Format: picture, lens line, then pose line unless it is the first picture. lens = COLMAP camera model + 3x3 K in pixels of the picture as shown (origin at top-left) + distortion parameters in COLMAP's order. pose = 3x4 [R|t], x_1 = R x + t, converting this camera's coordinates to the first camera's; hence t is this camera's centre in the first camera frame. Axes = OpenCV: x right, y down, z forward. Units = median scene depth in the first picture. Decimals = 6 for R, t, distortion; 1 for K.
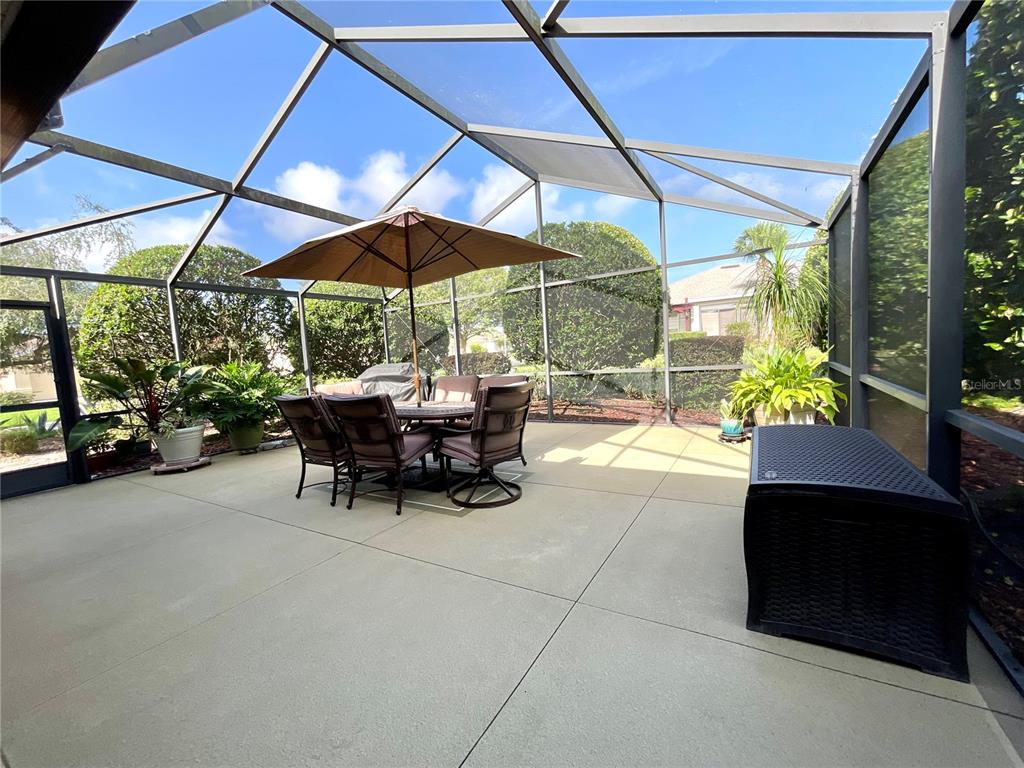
lens RADIAL K [[414.4, 0, 514.0], [0, 414.4, 384.7], [0, 0, 1]] dist [-0.000739, 0.000367]
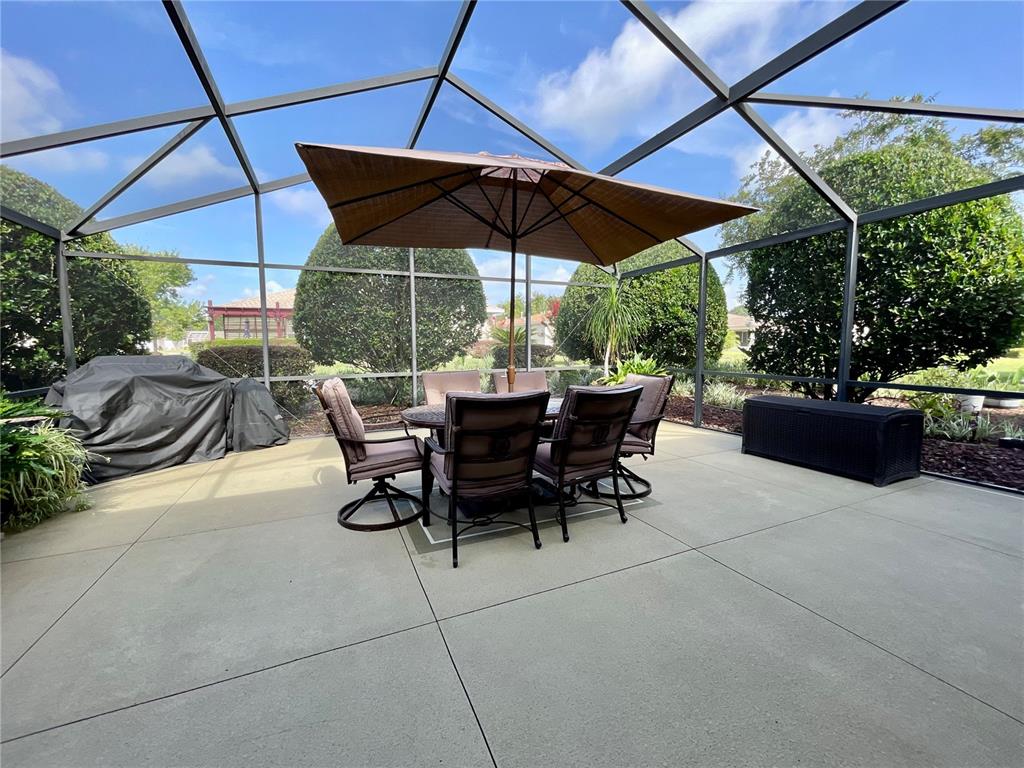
lens RADIAL K [[414.4, 0, 514.0], [0, 414.4, 384.7], [0, 0, 1]] dist [-0.000739, 0.000367]
pose [[0.570923, -0.012067, 0.820915, -1.033140], [0.031959, 0.999461, -0.007536, 0.019070], [-0.820381, 0.030538, 0.571001, 0.624319]]
